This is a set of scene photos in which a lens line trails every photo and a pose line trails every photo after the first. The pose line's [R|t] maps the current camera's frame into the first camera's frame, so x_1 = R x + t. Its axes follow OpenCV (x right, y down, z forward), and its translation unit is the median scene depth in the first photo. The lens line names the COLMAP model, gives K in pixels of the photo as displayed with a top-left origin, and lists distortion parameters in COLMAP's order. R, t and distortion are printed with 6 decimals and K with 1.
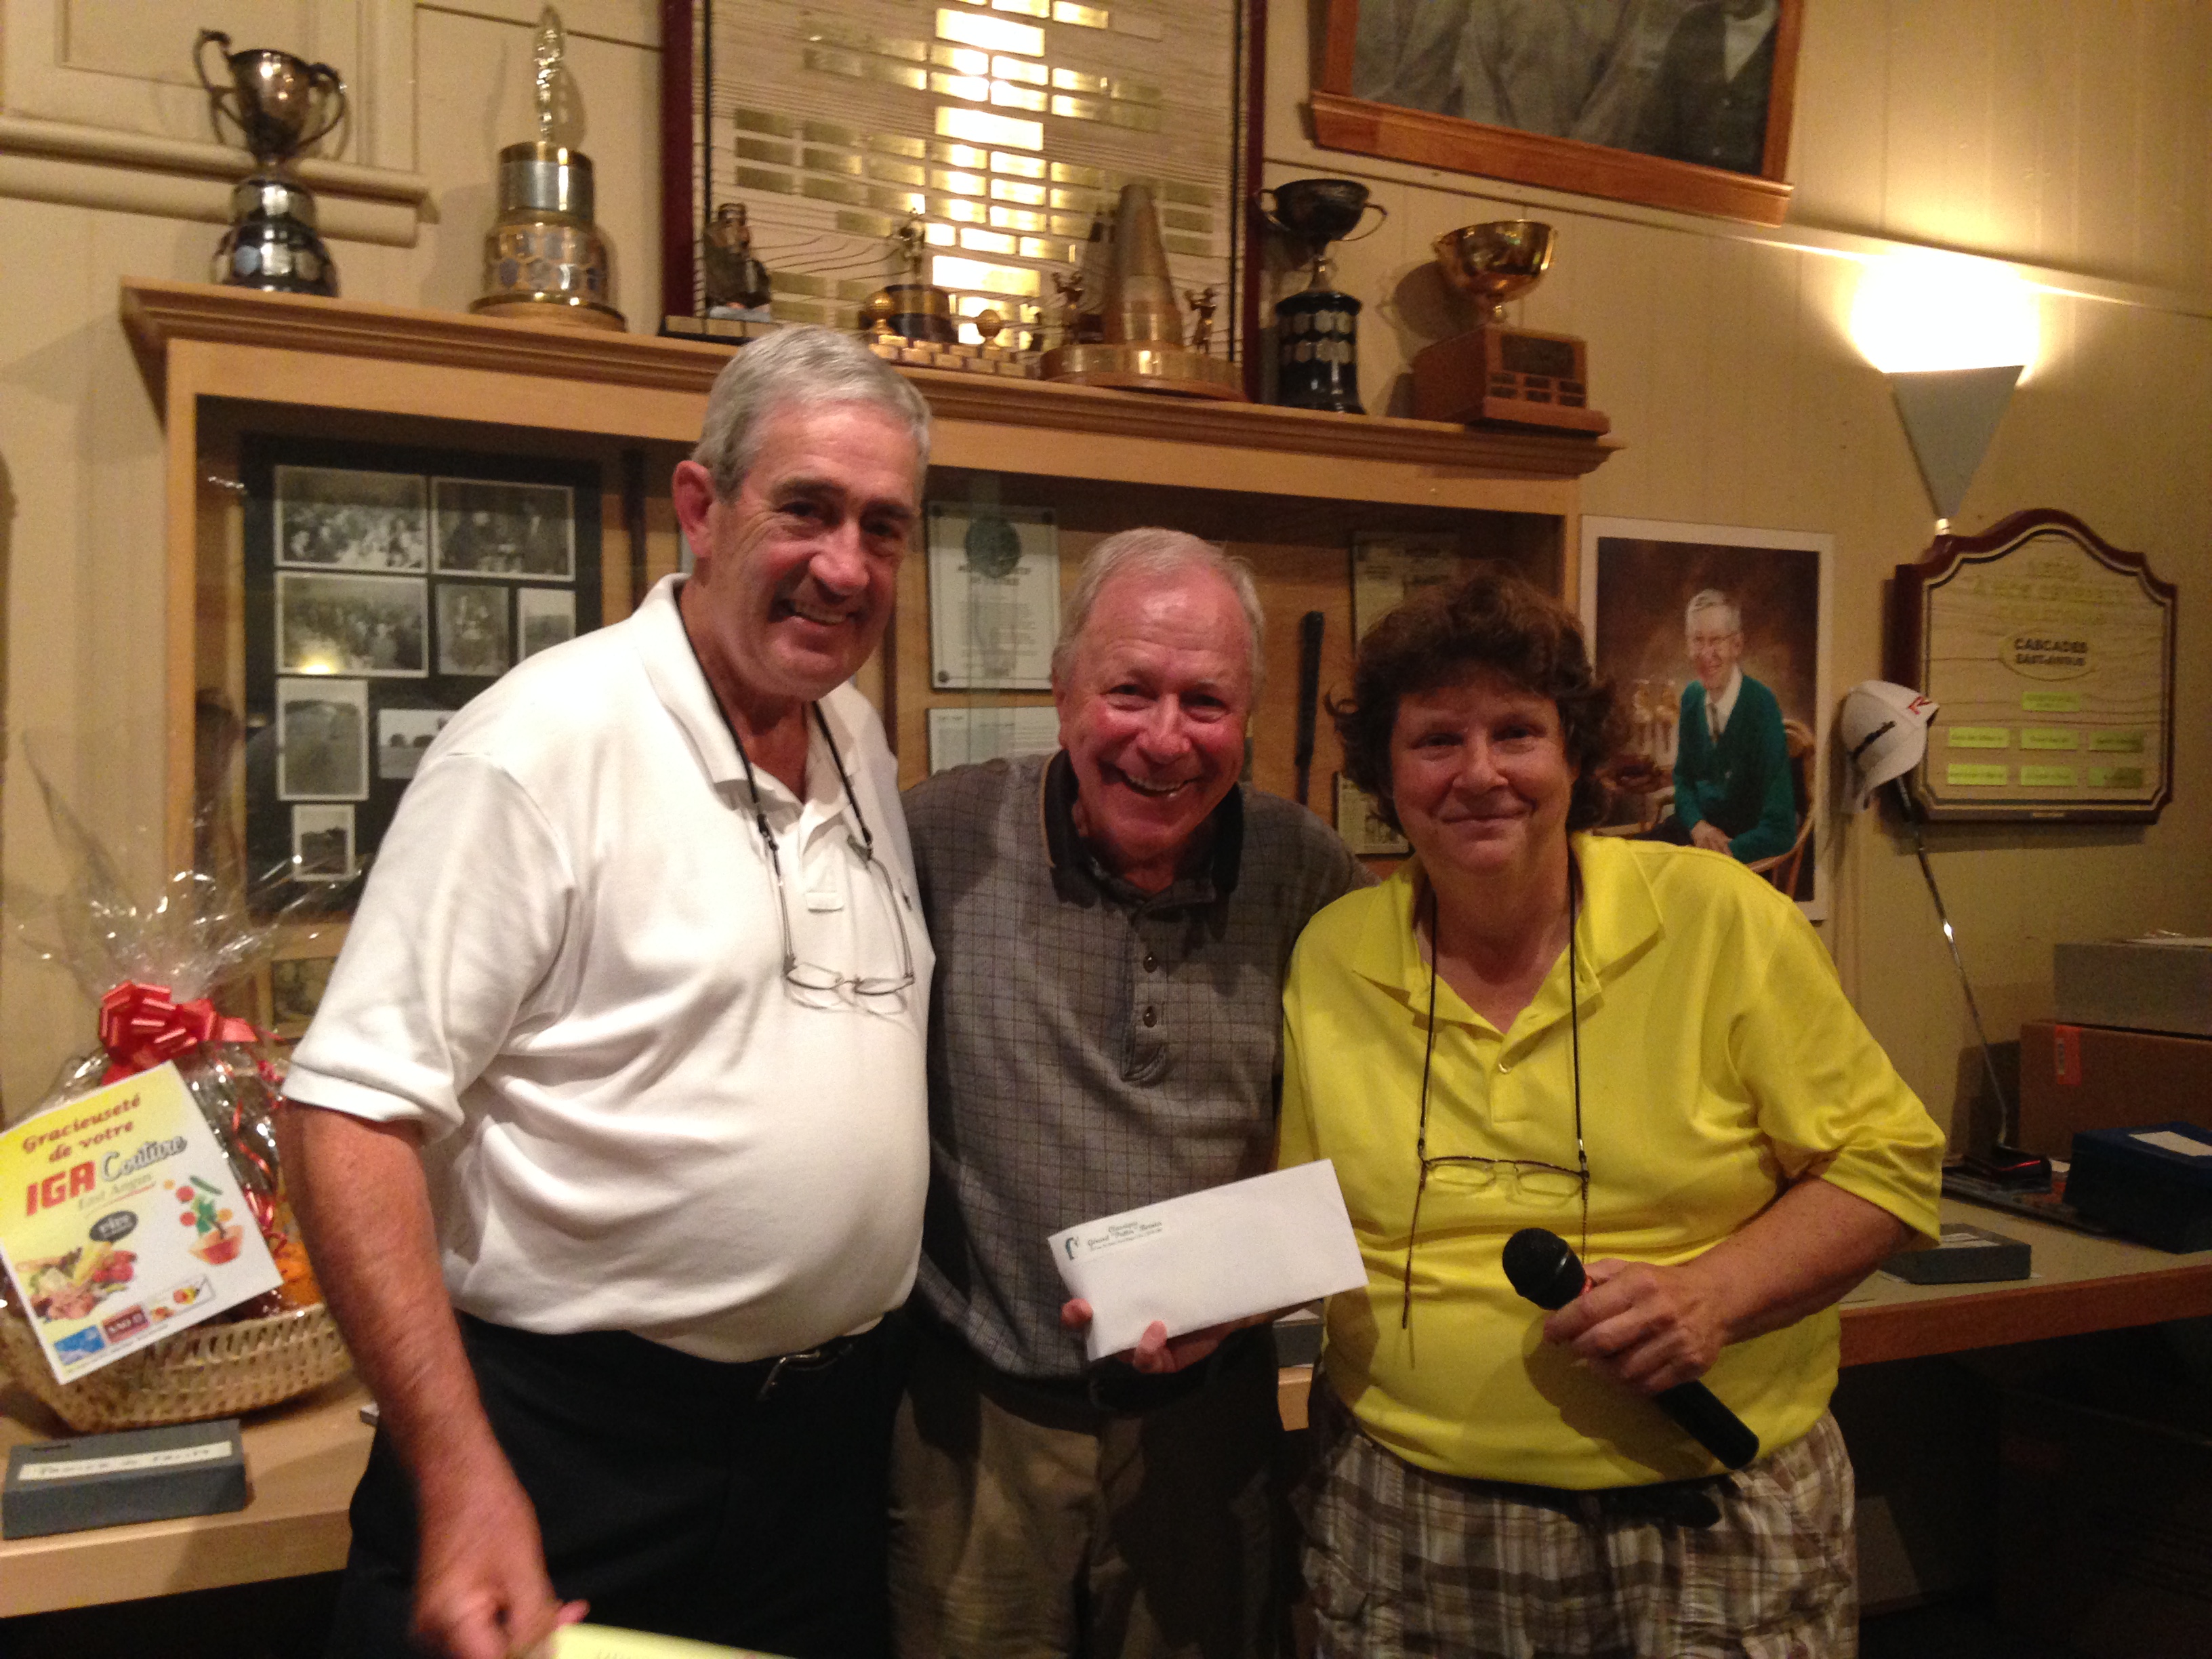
lens RADIAL K [[2021.3, 0, 1112.1], [0, 2021.3, 822.9], [0, 0, 1]] dist [0.197728, -0.316945]
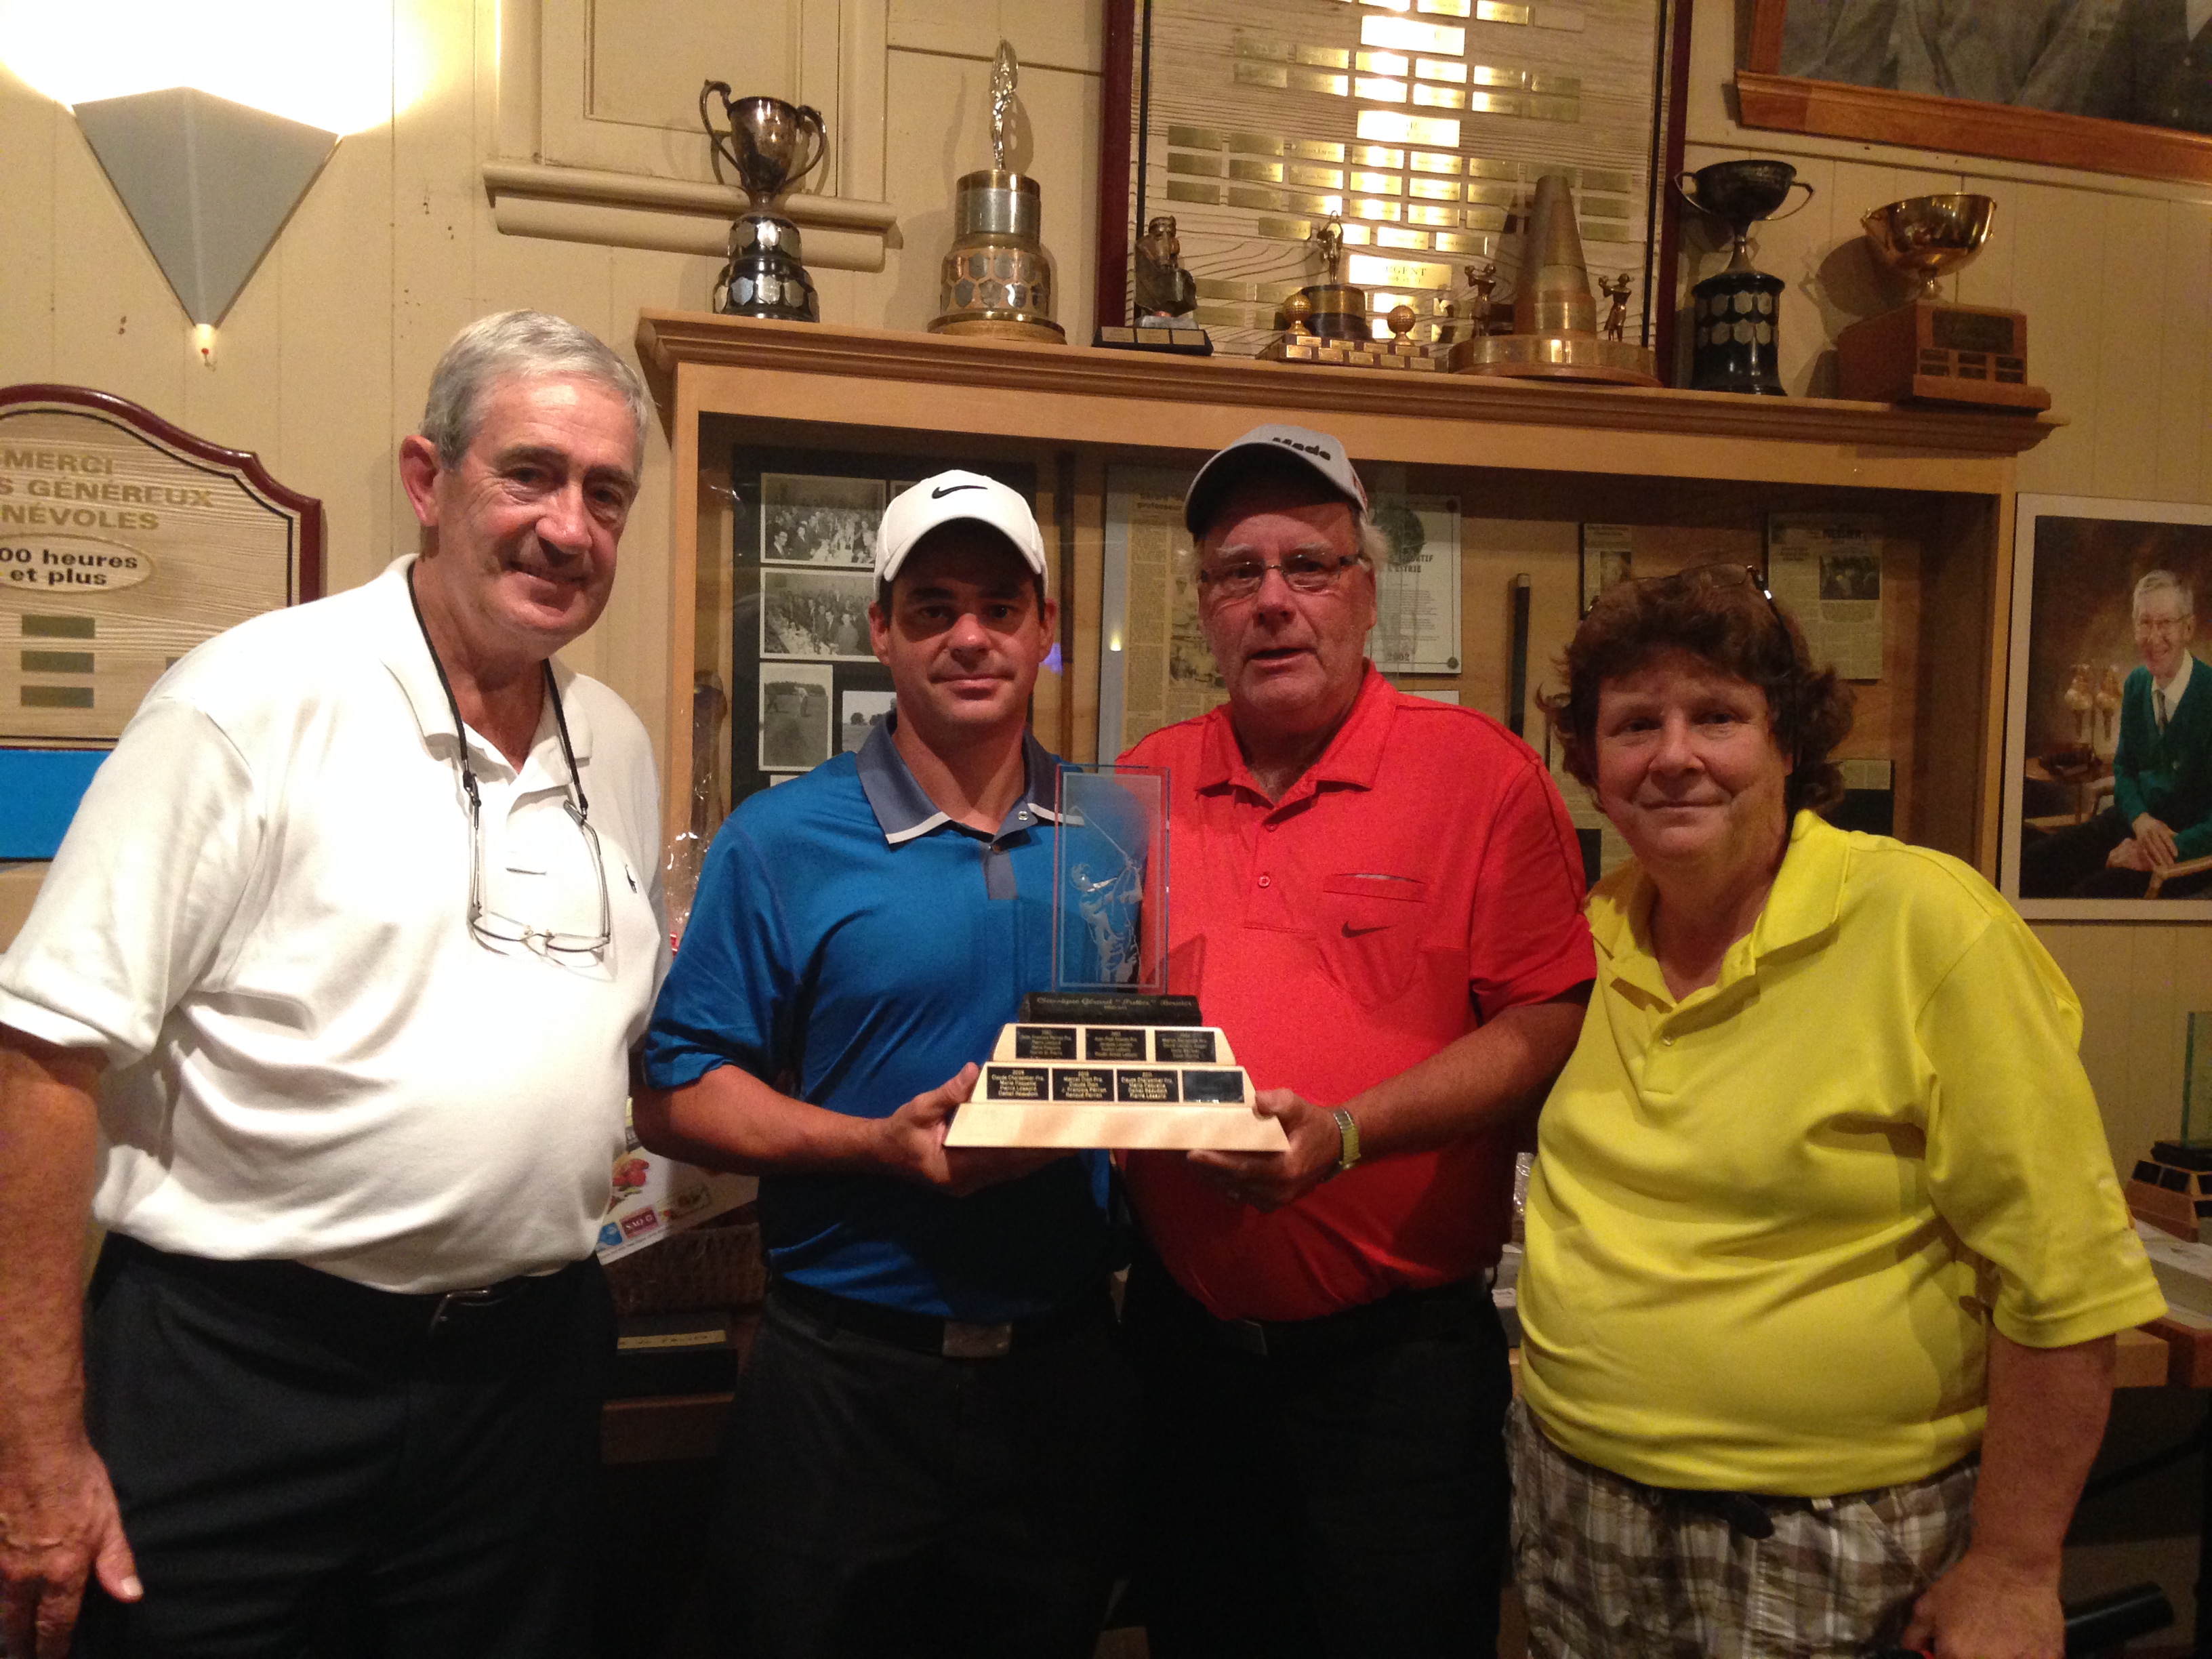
lens RADIAL K [[1998.4, 0, 1104.8], [0, 1998.4, 821.6], [0, 0, 1]] dist [0.191640, -0.305056]
pose [[0.981619, 0.023552, -0.189395, -0.006971], [-0.020166, 0.999601, 0.019787, -0.007083], [0.189785, -0.015604, 0.981702, -0.036939]]
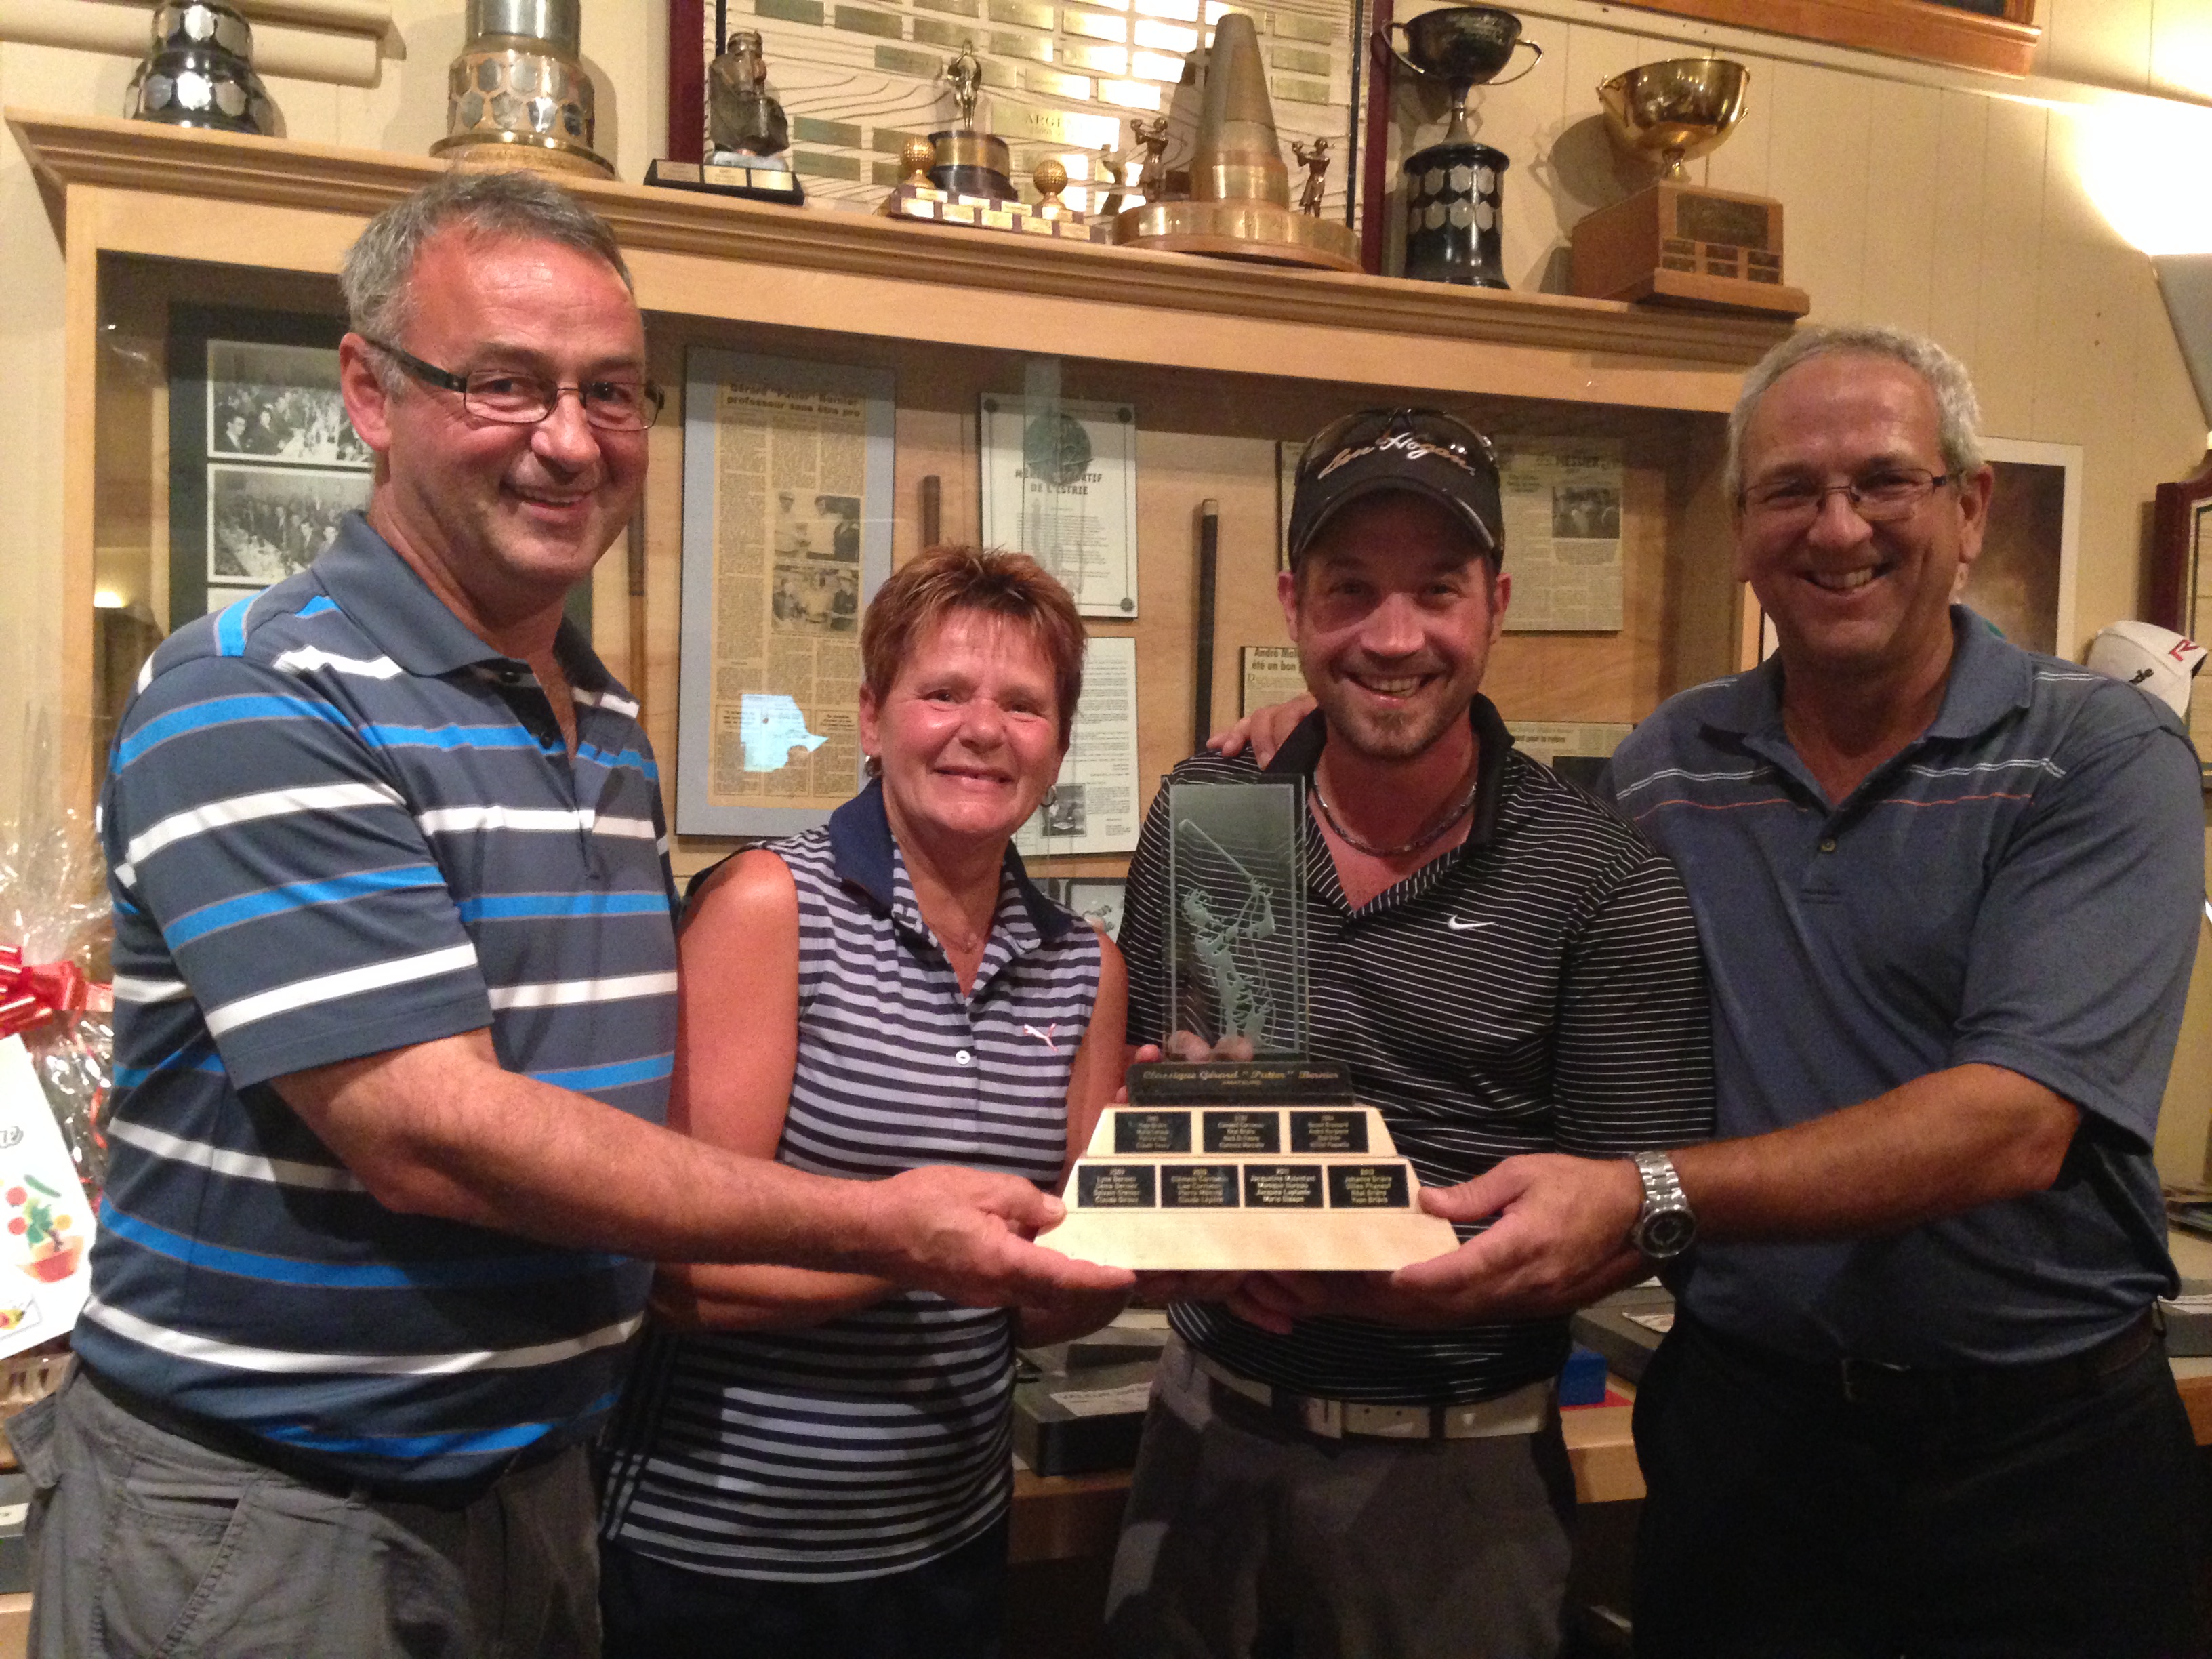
lens RADIAL K [[1998.4, 0, 1104.8], [0, 1998.4, 821.6], [0, 0, 1]] dist [0.191640, -0.305056]
pose [[0.995278, 0.018826, -0.095218, 0.043542], [-0.016887, 0.999634, 0.021130, 0.002695], [0.095581, -0.019423, 0.995232, 0.153716]]
